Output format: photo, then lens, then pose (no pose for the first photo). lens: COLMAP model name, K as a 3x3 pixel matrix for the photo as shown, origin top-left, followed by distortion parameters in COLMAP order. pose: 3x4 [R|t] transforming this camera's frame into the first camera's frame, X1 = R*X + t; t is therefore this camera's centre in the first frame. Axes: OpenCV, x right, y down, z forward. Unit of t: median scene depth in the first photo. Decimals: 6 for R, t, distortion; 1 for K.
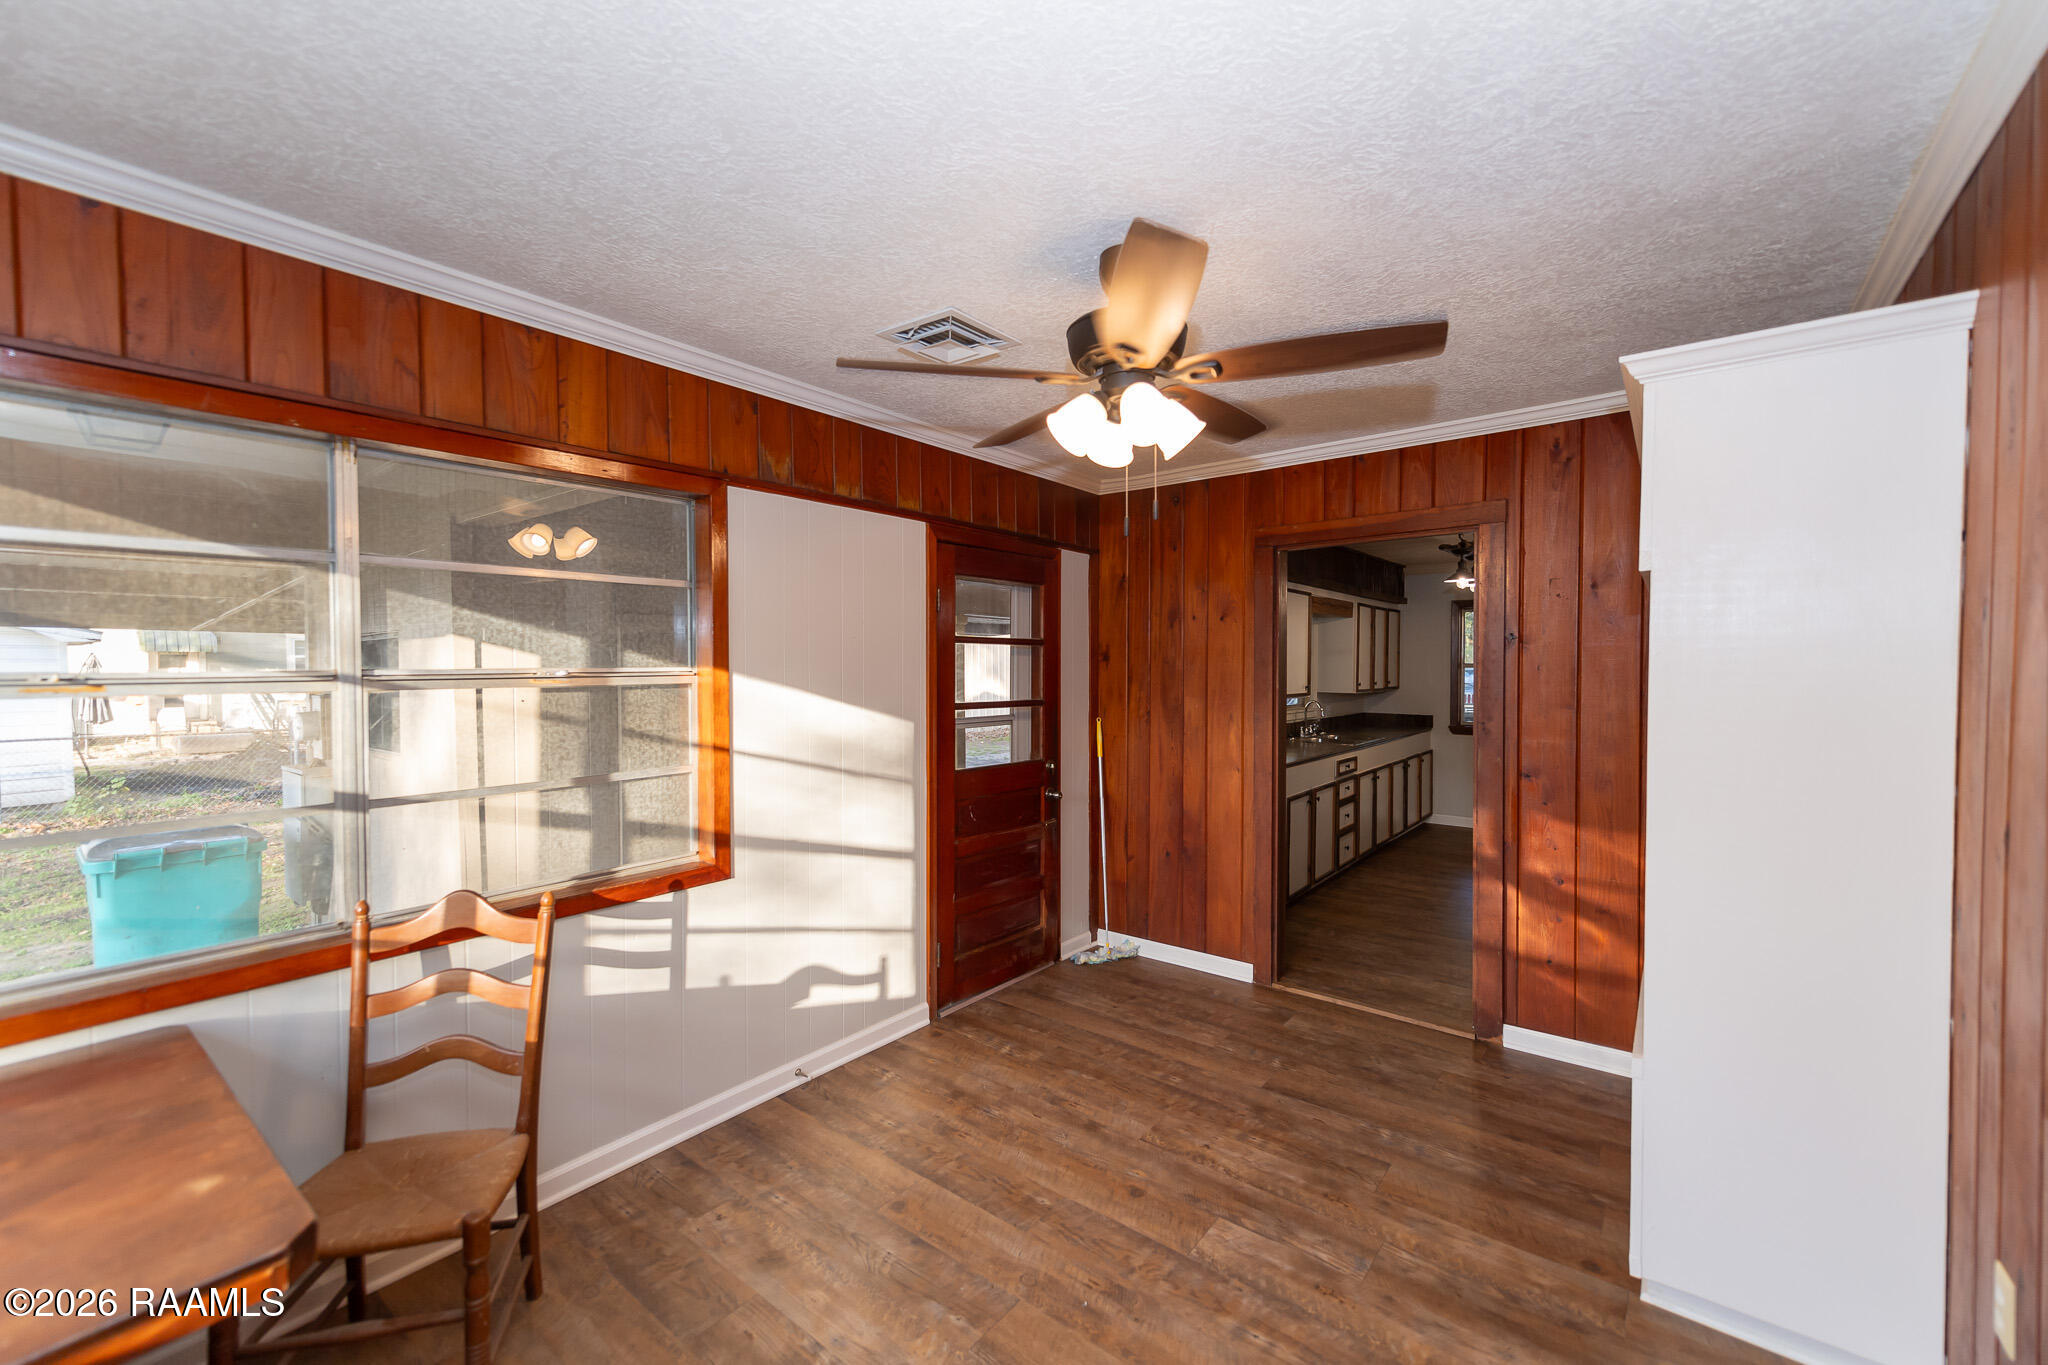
lens RADIAL K [[825.2, 0, 1005.0], [0, 825.2, 685.5], [0, 0, 1]] dist [0.013793, -0.004446]
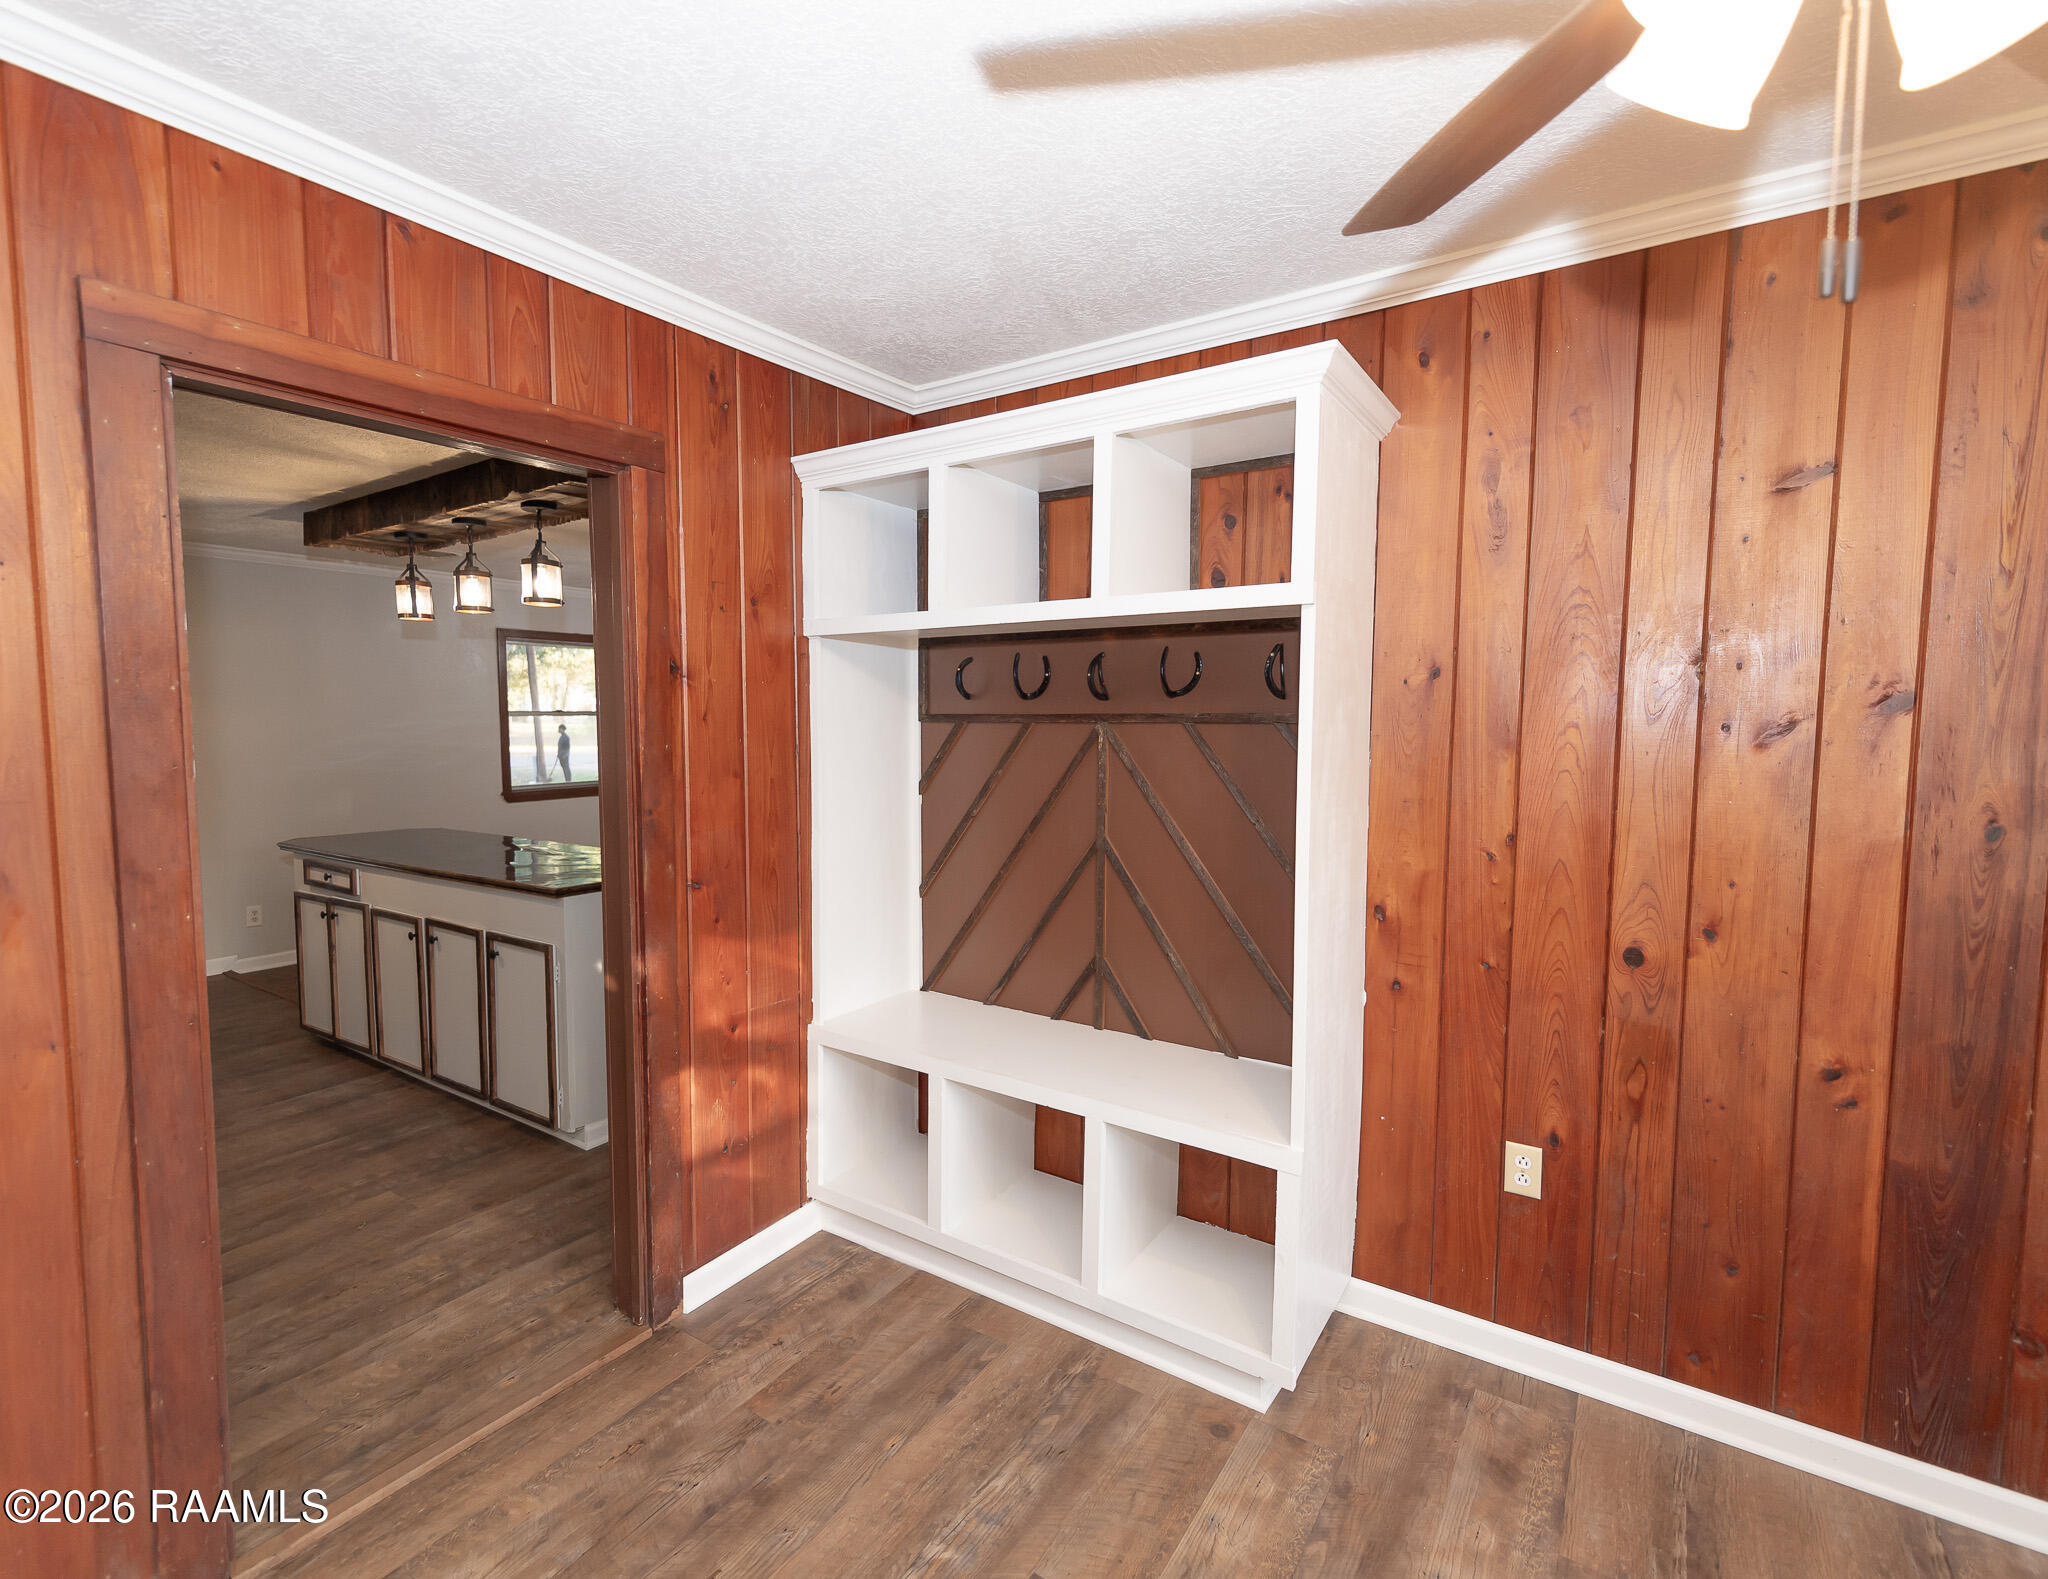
lens RADIAL K [[979.1, 0, 1006.1], [0, 979.1, 782.5], [0, 0, 1]] dist [0.012434, -0.000311]
pose [[-0.076908, -0.071533, 0.994469, -0.144308], [0.026569, 0.996922, 0.073764, -0.018961], [-0.996684, 0.032096, -0.074771, 0.857472]]
